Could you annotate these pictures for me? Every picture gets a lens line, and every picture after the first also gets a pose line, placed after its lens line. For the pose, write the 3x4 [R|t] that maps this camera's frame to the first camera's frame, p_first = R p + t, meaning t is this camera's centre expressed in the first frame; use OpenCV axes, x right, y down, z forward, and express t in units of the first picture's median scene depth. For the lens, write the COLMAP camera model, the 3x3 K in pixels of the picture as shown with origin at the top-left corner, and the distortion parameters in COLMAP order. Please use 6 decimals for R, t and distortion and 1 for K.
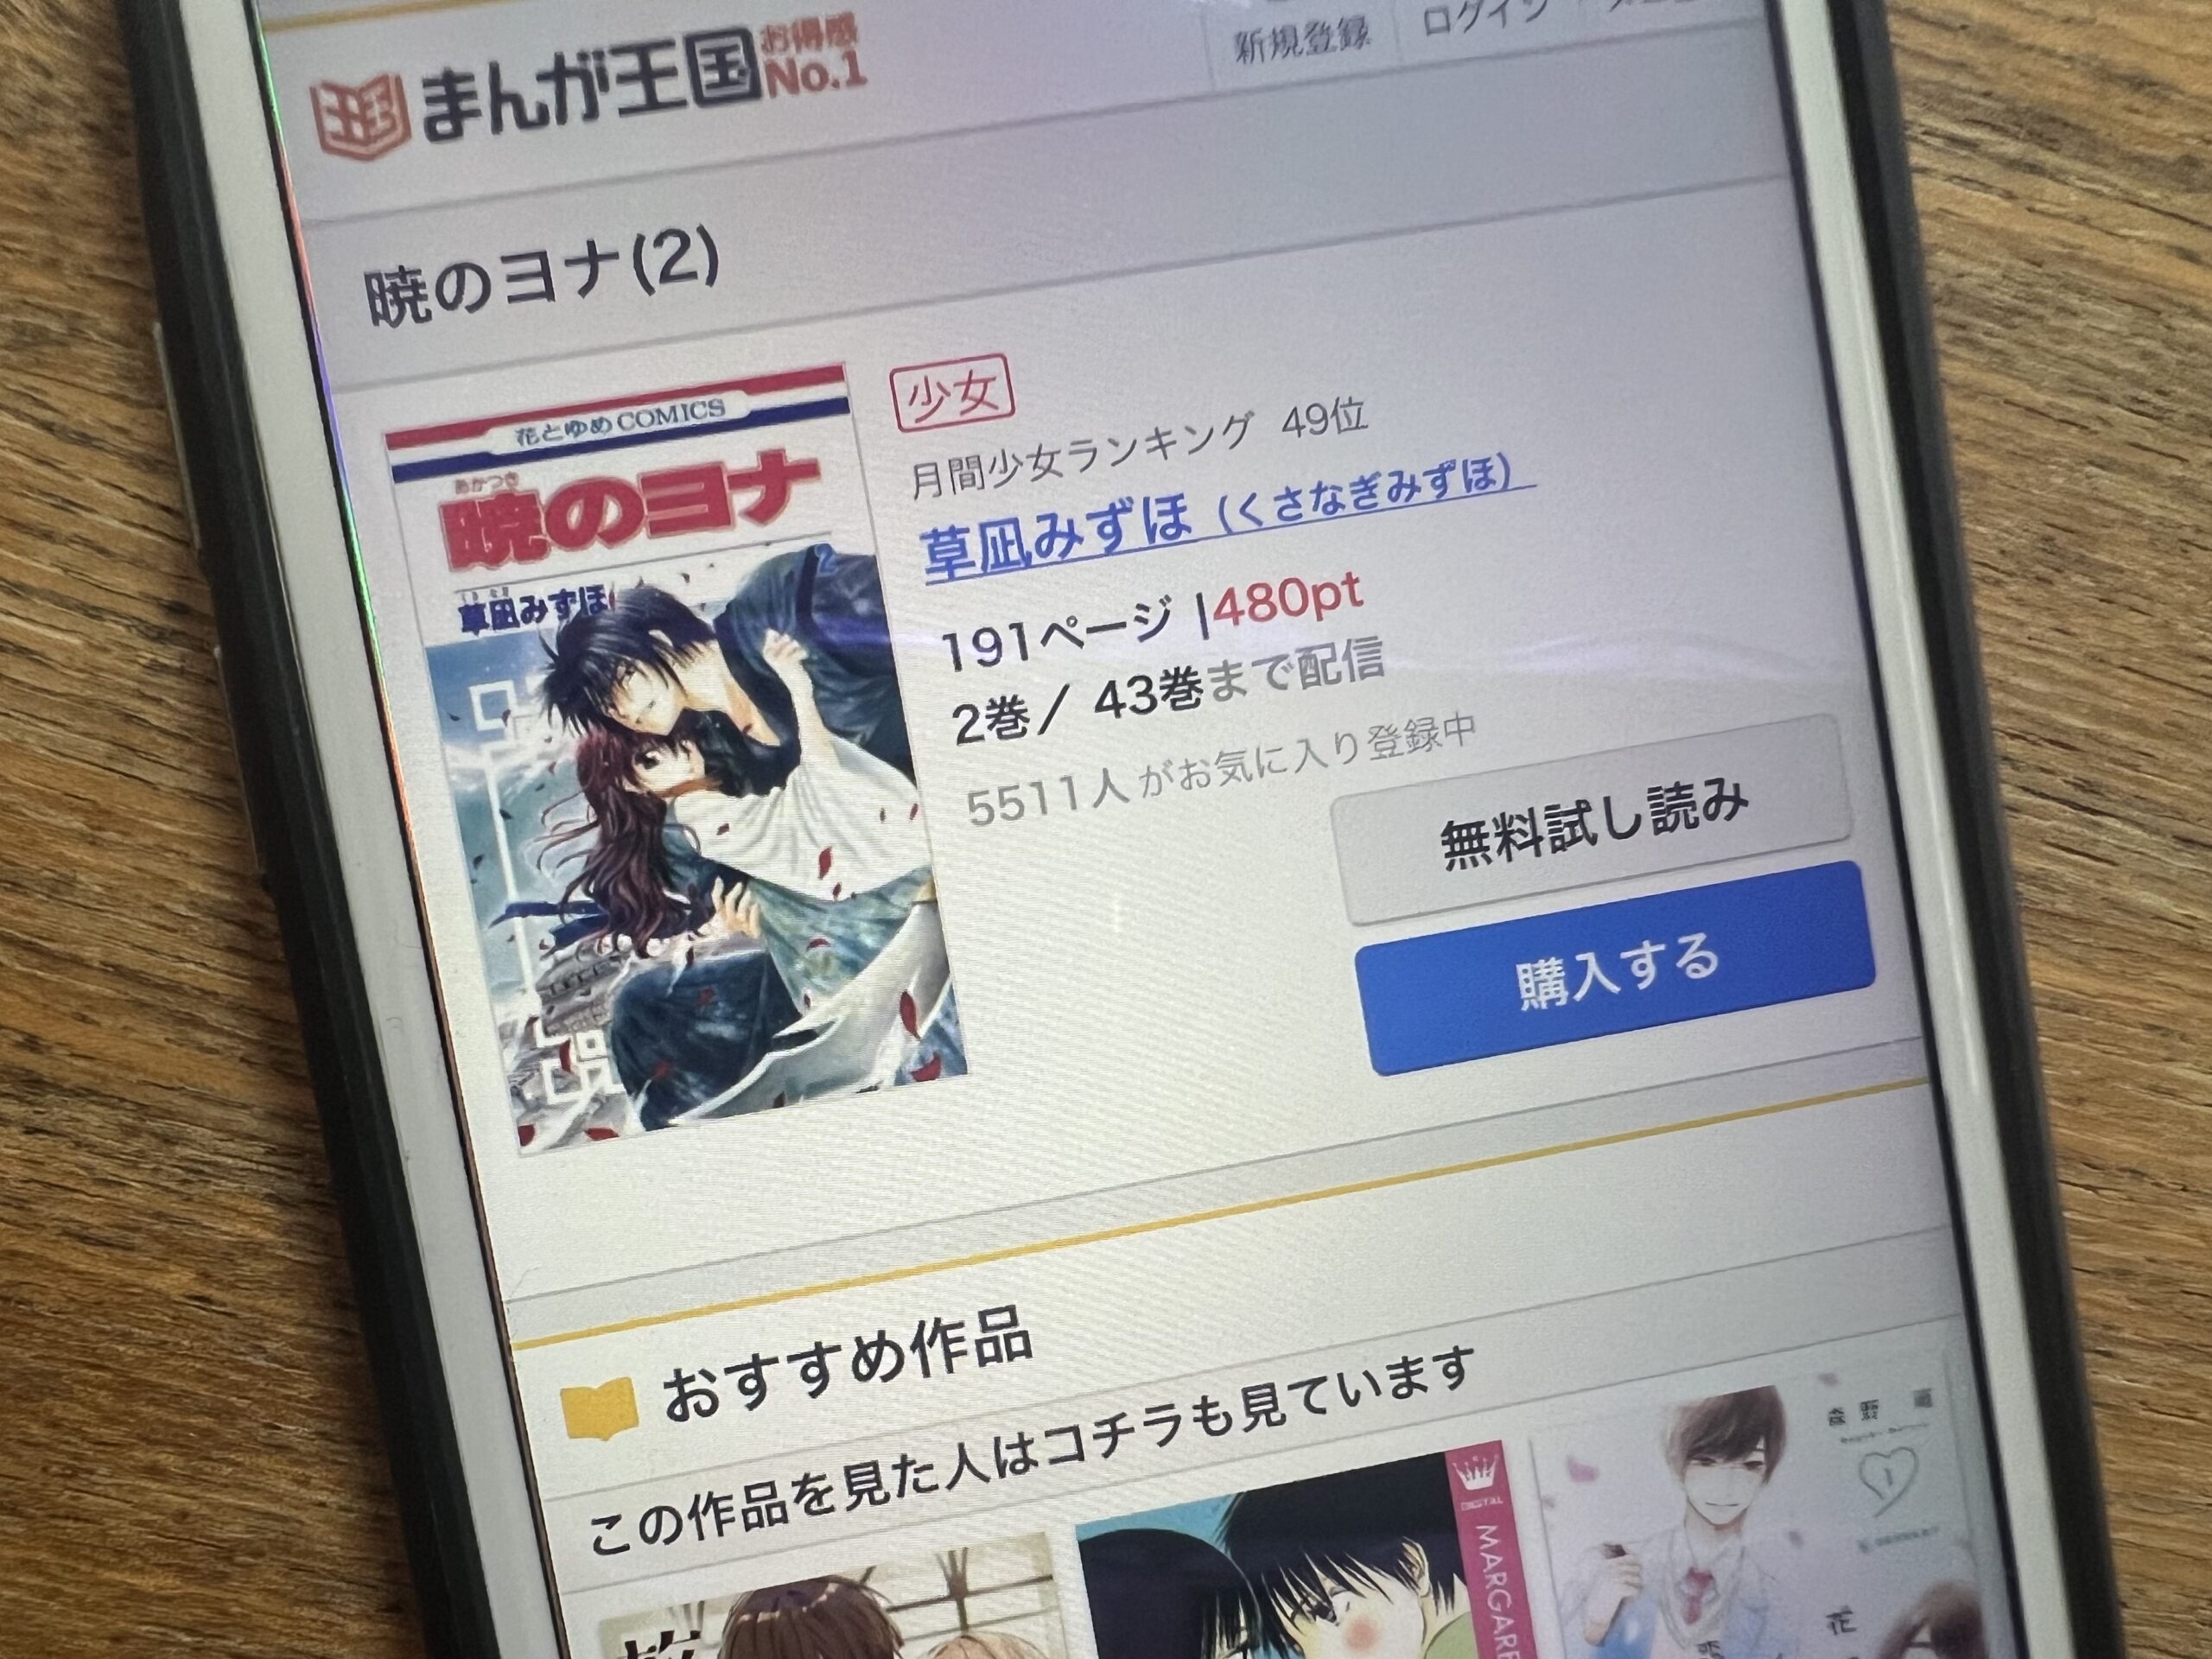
lens RADIAL K [[1693.9, 0, 965.3], [0, 1693.9, 1097.5], [0, 0, 1]] dist [-0.002269, -0.002248]
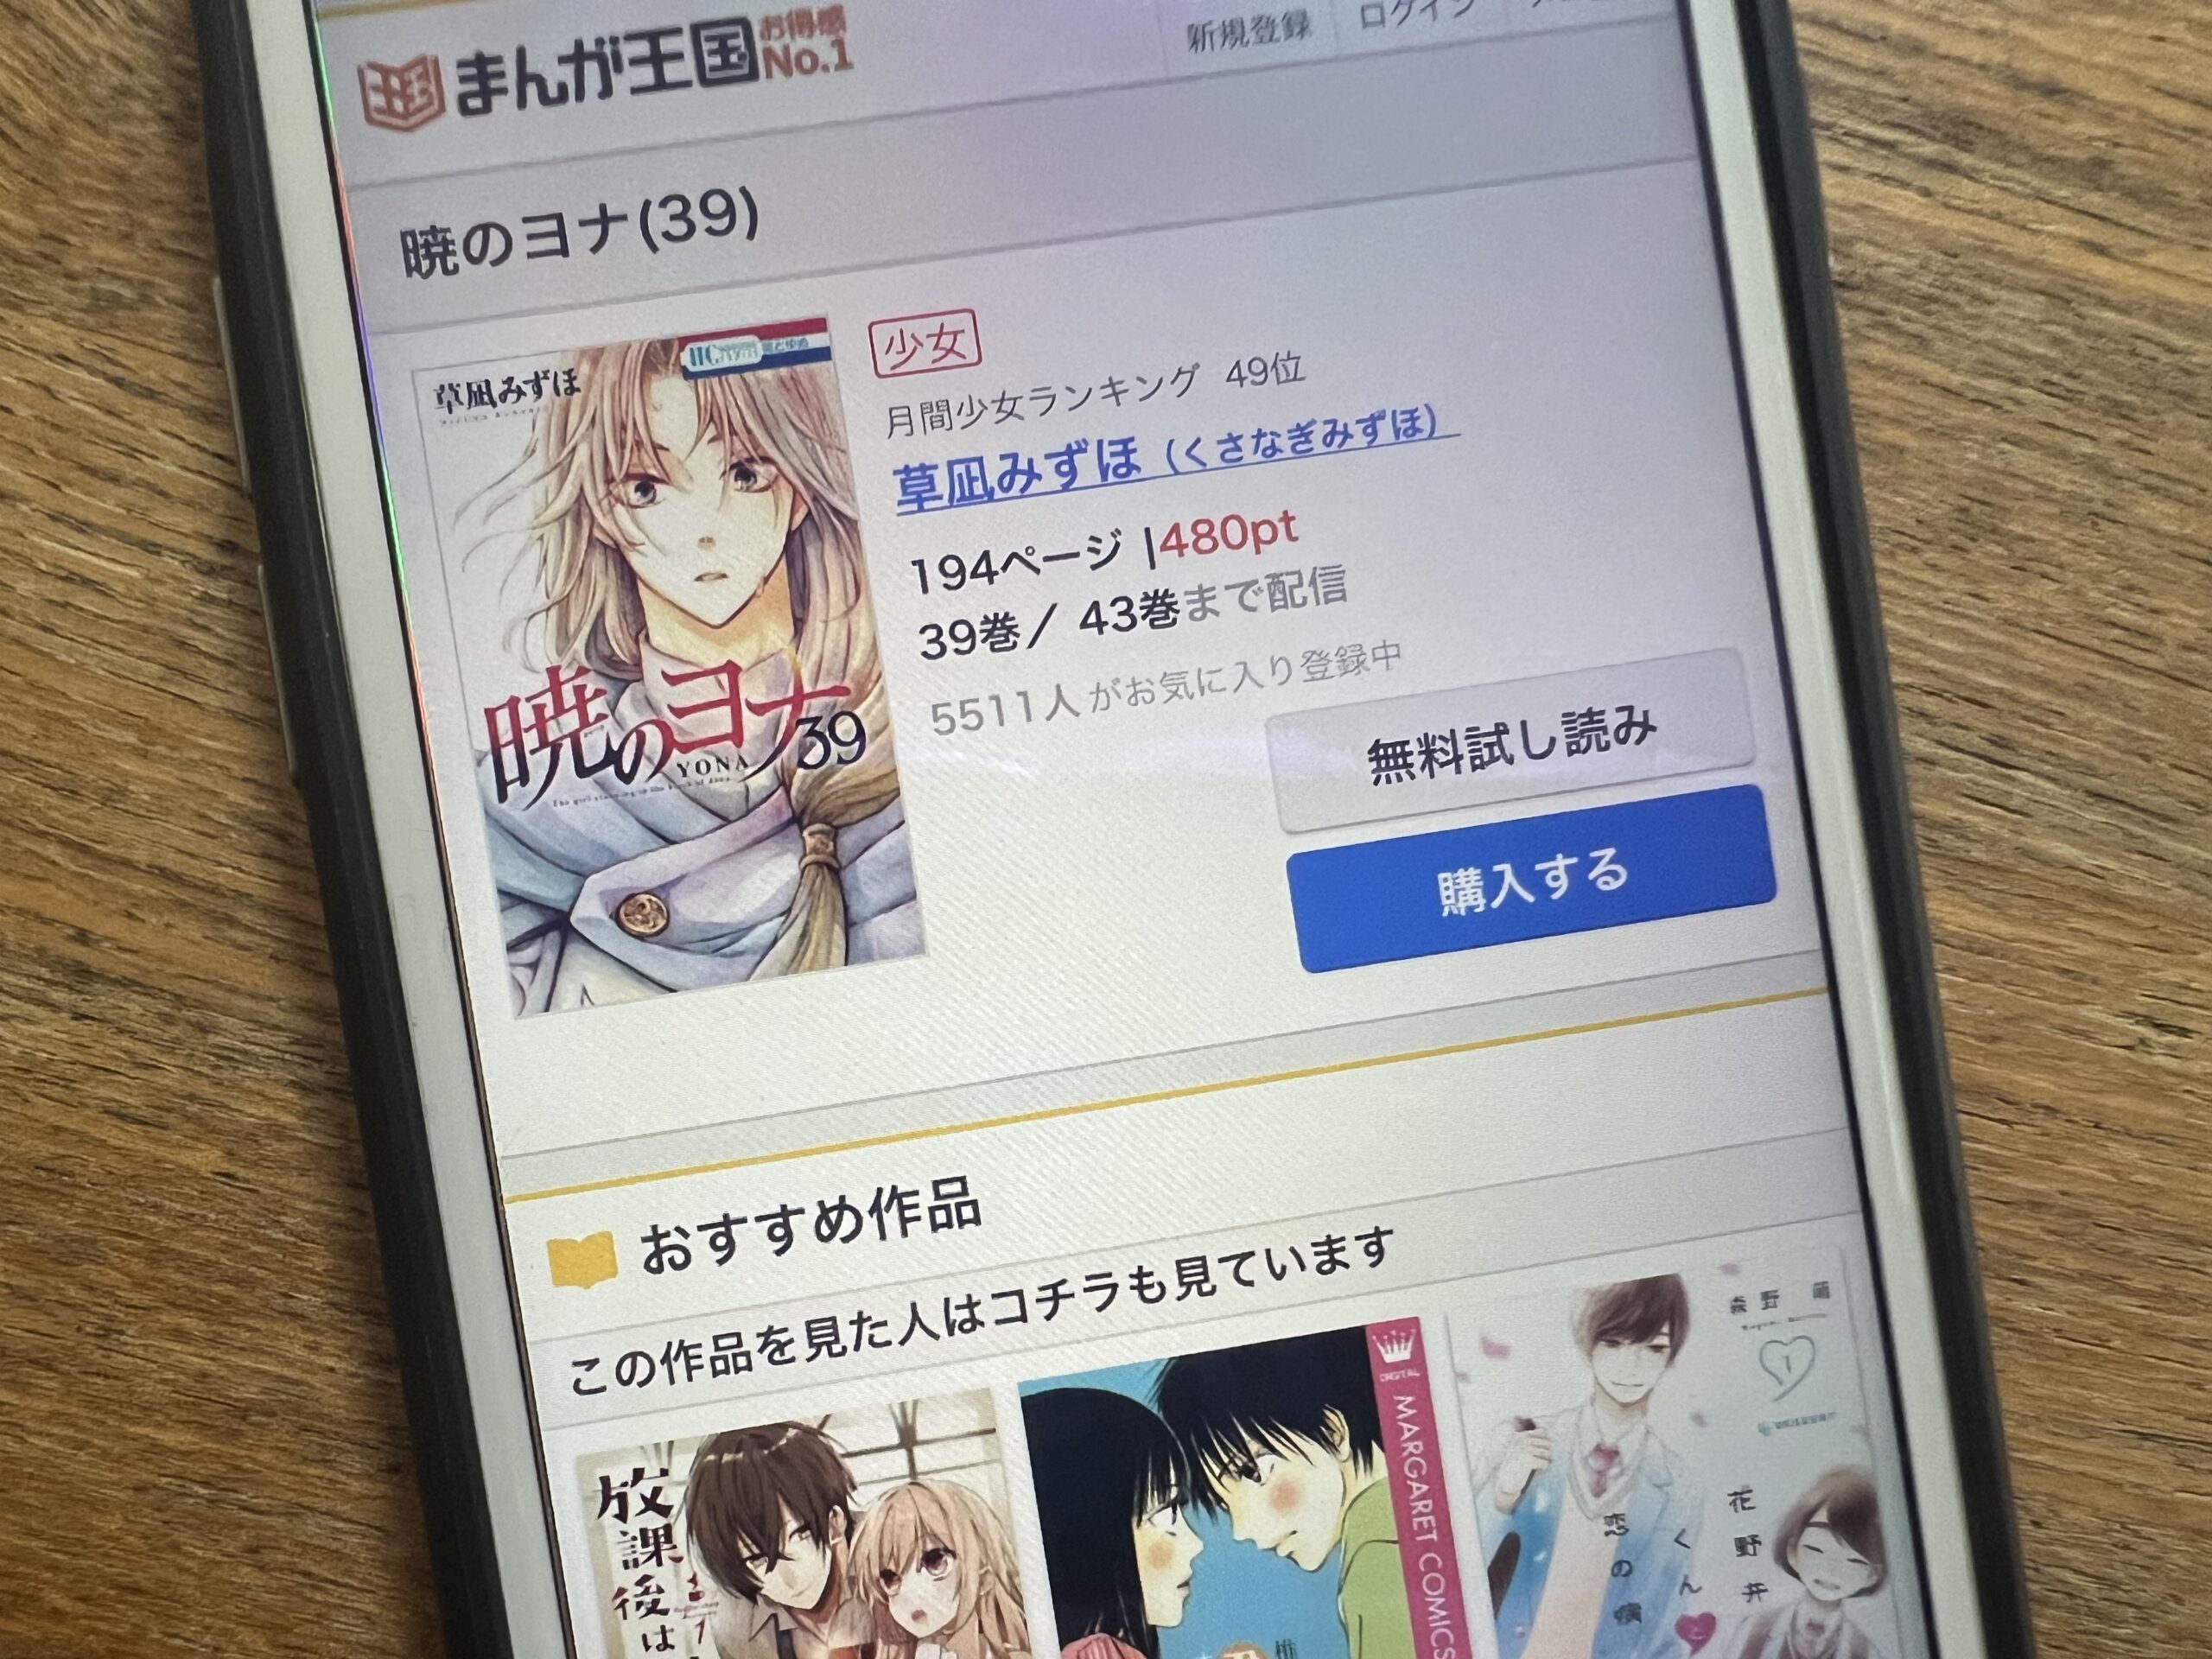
lens RADIAL K [[1688.6, 0, 953.4], [0, 1688.6, 1123.3], [0, 0, 1]] dist [-0.001381, -0.002788]
pose [[0.999379, 0.020351, -0.028773, 0.050897], [-0.021218, 0.999320, -0.030150, 0.119826], [0.028140, 0.030742, 0.999131, -0.079983]]
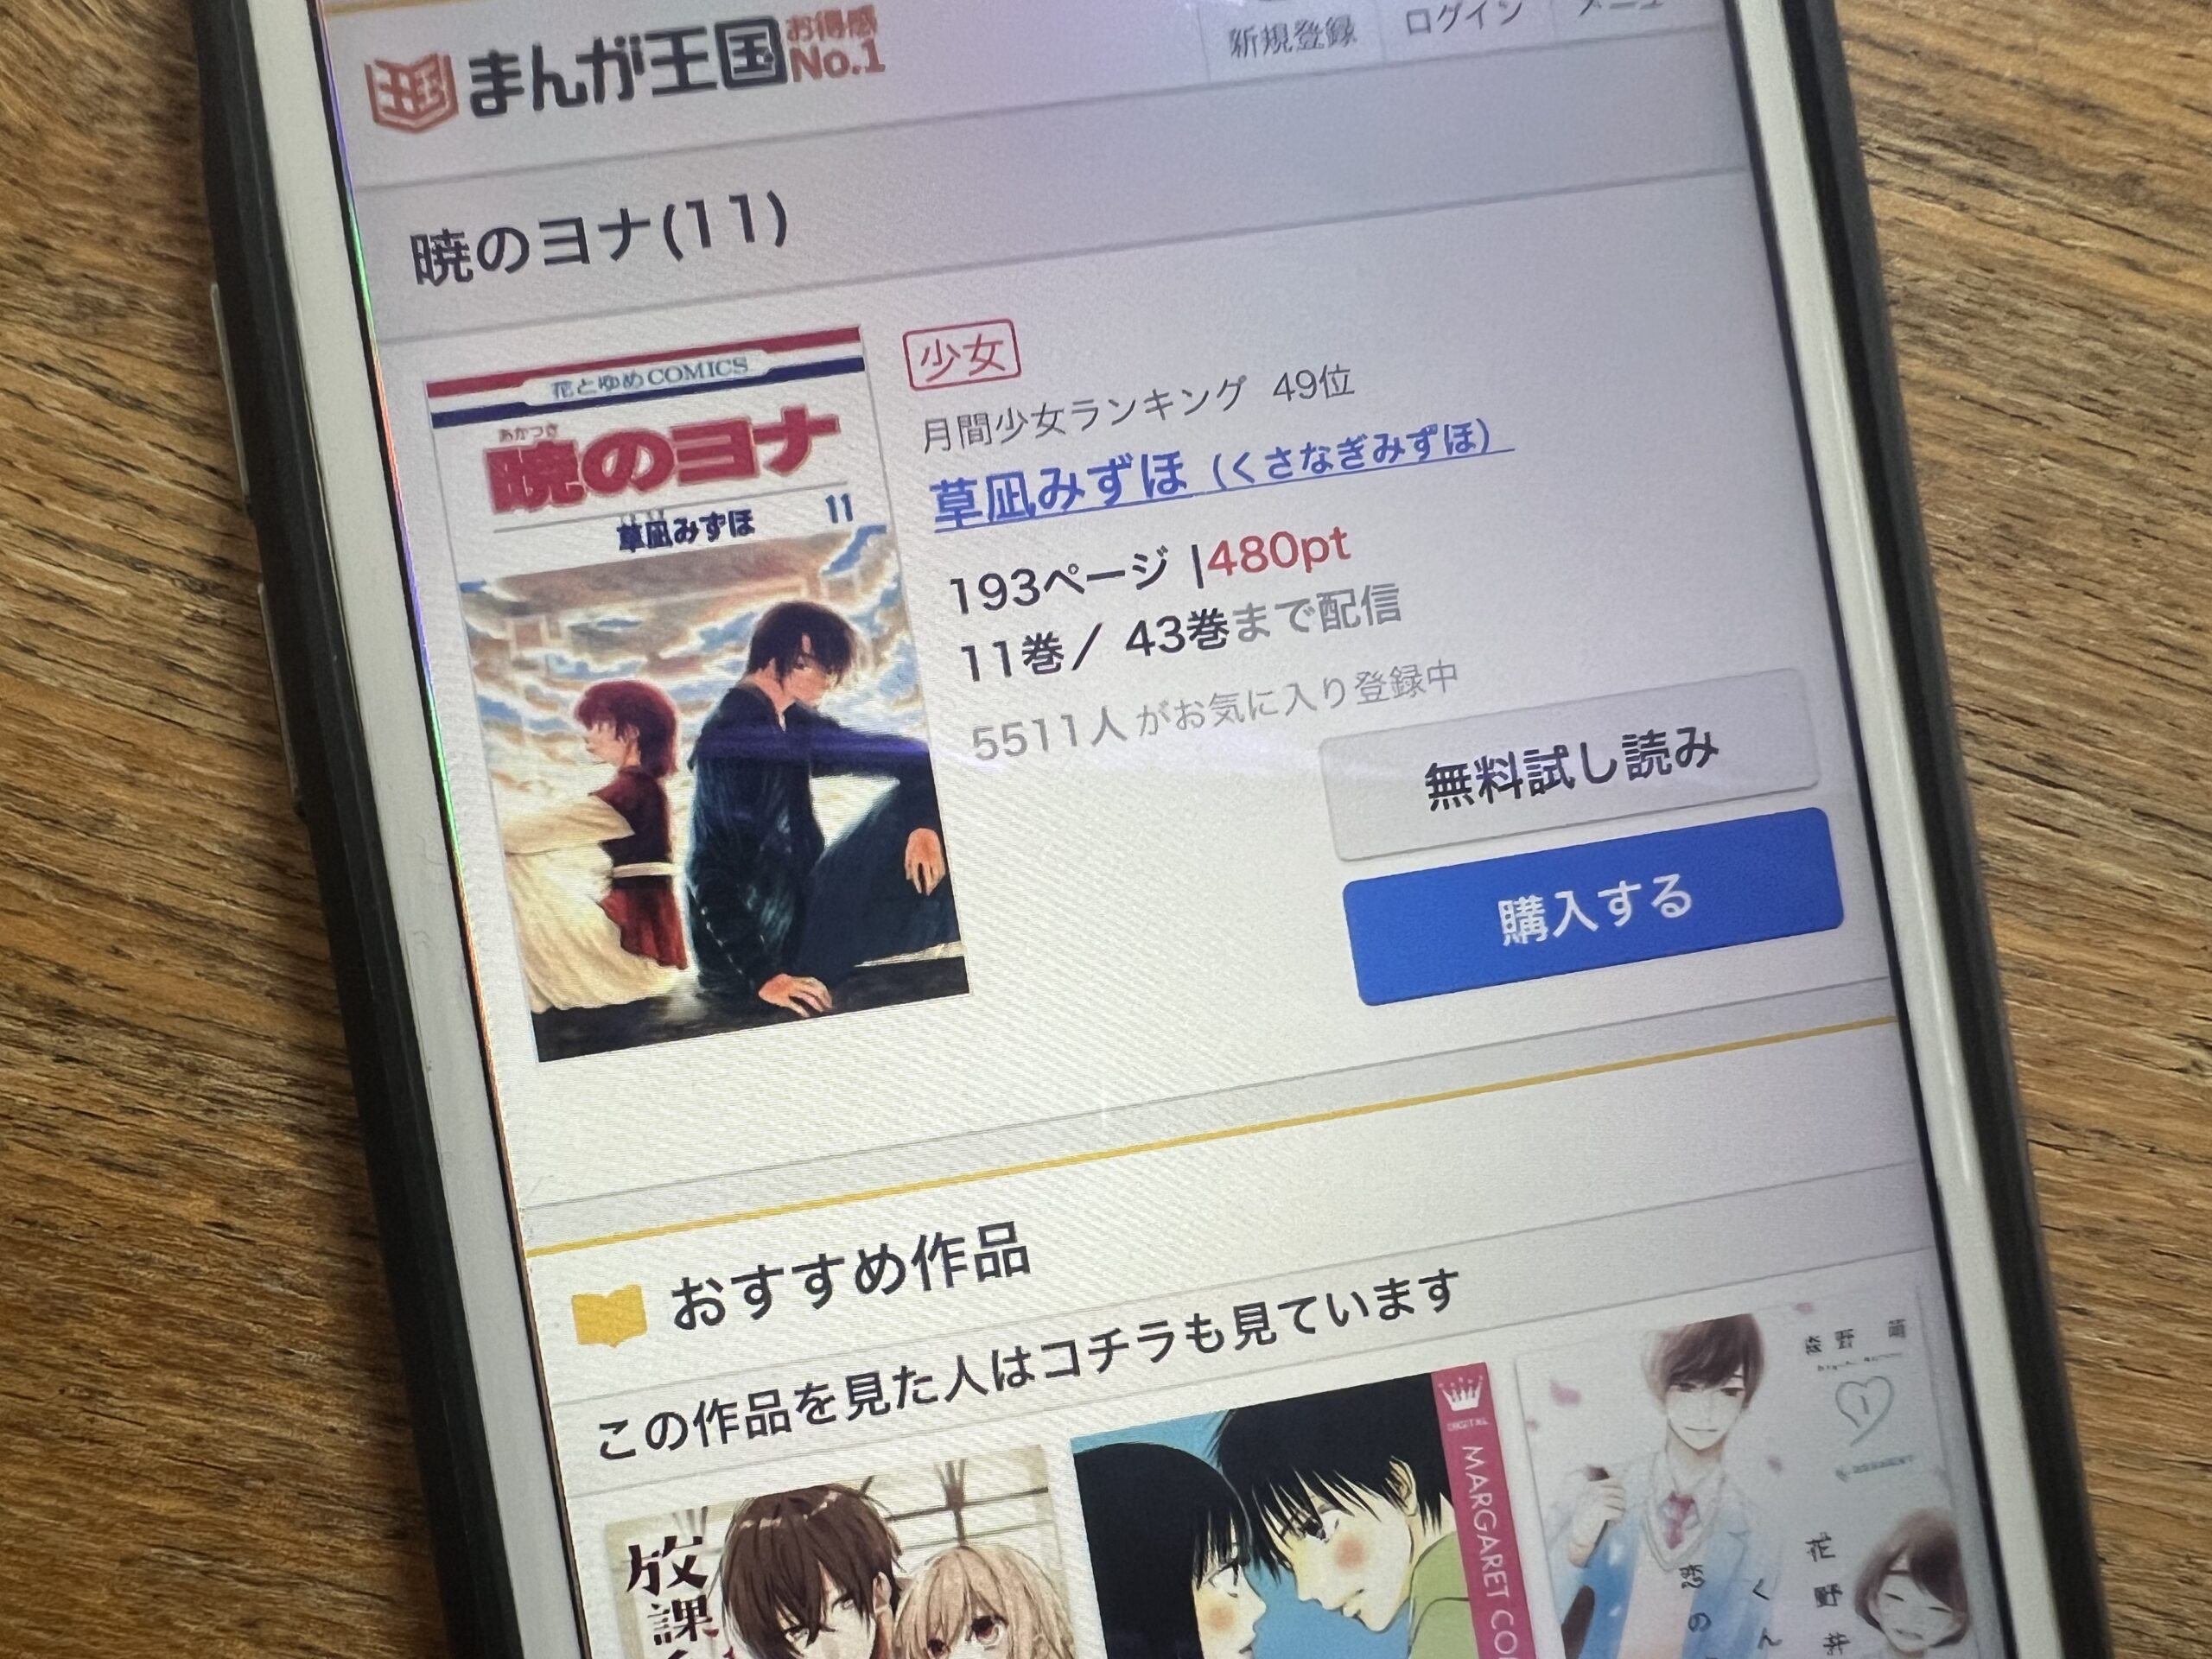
lens RADIAL K [[1691.3, 0, 964.4], [0, 1691.3, 1096.7], [0, 0, 1]] dist [0.001410, -0.006433]
pose [[0.999948, 0.010201, 0.000545, -0.002001], [-0.010160, 0.998645, -0.051047, 0.098041], [-0.001065, 0.051039, 0.998696, -0.032521]]
